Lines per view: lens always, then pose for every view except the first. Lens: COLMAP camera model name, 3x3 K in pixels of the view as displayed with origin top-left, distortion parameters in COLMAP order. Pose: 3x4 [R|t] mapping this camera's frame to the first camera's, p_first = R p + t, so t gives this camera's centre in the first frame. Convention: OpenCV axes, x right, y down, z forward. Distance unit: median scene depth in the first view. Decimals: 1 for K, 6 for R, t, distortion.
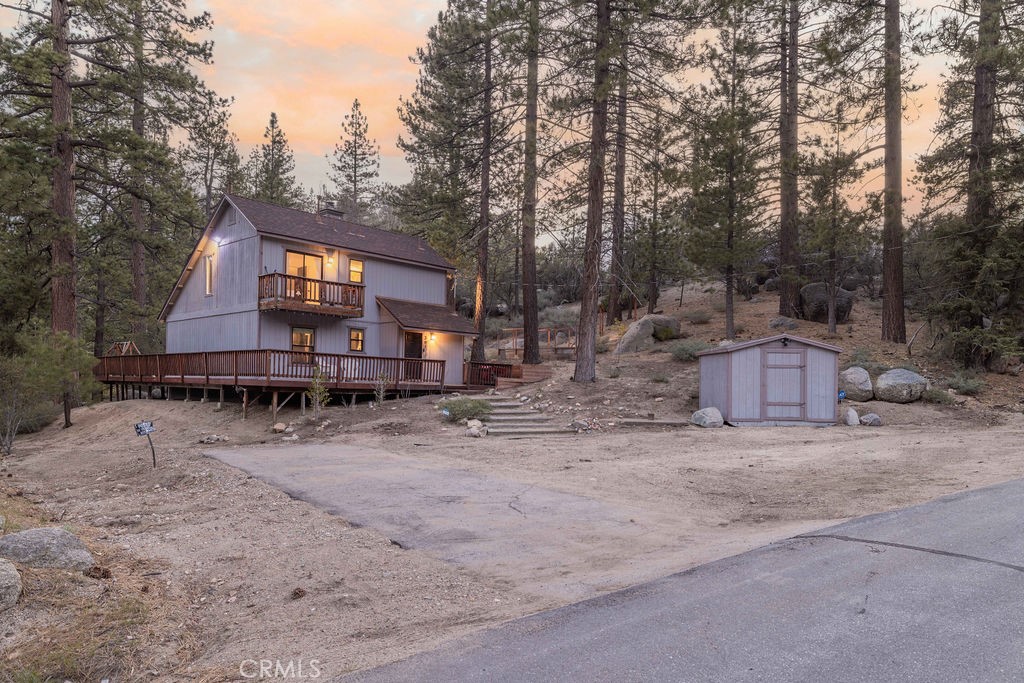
lens RADIAL K [[733.7, 0, 566.8], [0, 733.7, 409.0], [0, 0, 1]] dist [0.000844, 0.002045]
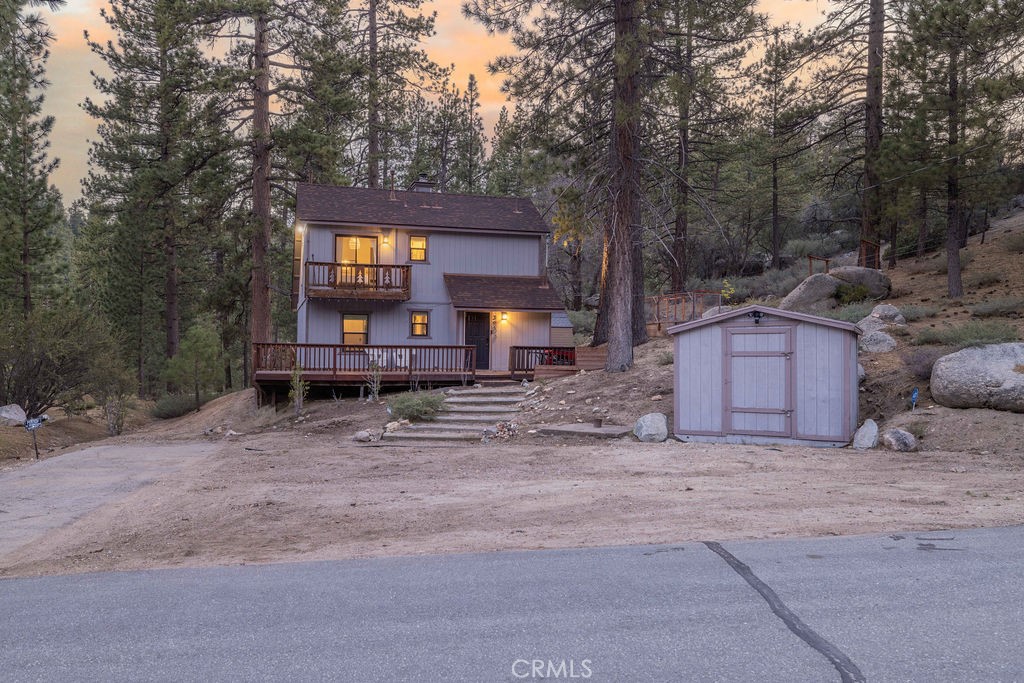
lens RADIAL K [[898.3, 0, 512.8], [0, 898.3, 361.5], [0, 0, 1]] dist [0.001252, -0.002124]
pose [[0.812756, -0.006708, -0.582565, 0.484664], [-0.005327, 0.999806, -0.018946, -0.028588], [0.582580, 0.018502, 0.812563, 0.174825]]
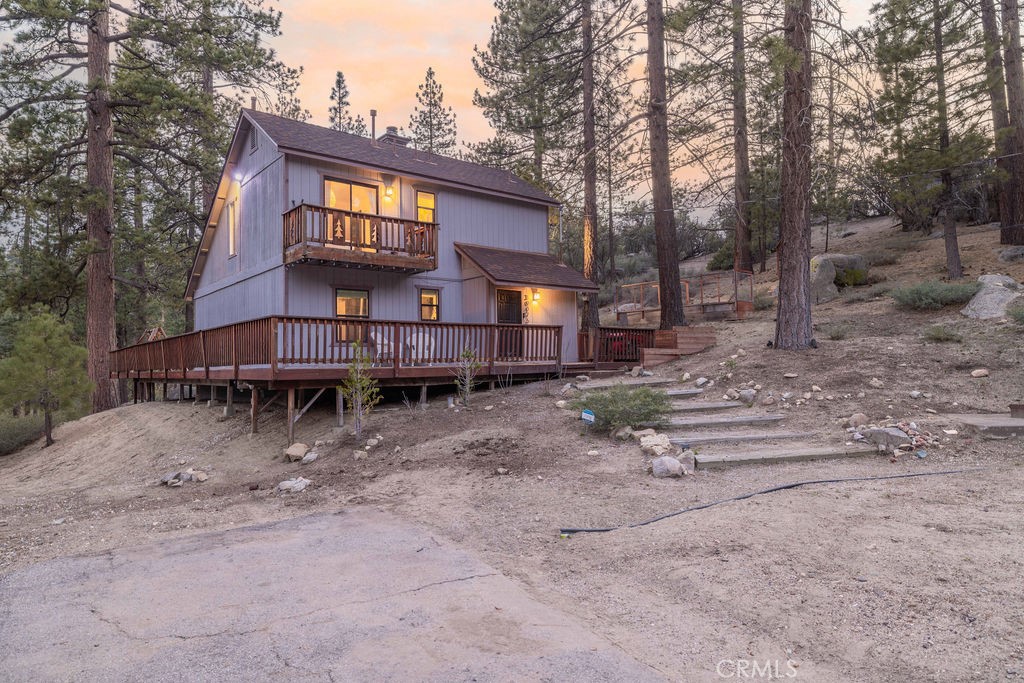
lens RADIAL K [[641.8, 0, 512.0], [0, 641.8, 341.5], [0, 0, 1]] dist [0.000504, 0.000656]
pose [[0.983505, -0.051867, -0.173283, -0.112995], [0.040639, 0.996876, -0.067727, -0.016382], [0.176254, 0.059568, 0.982541, 0.445108]]
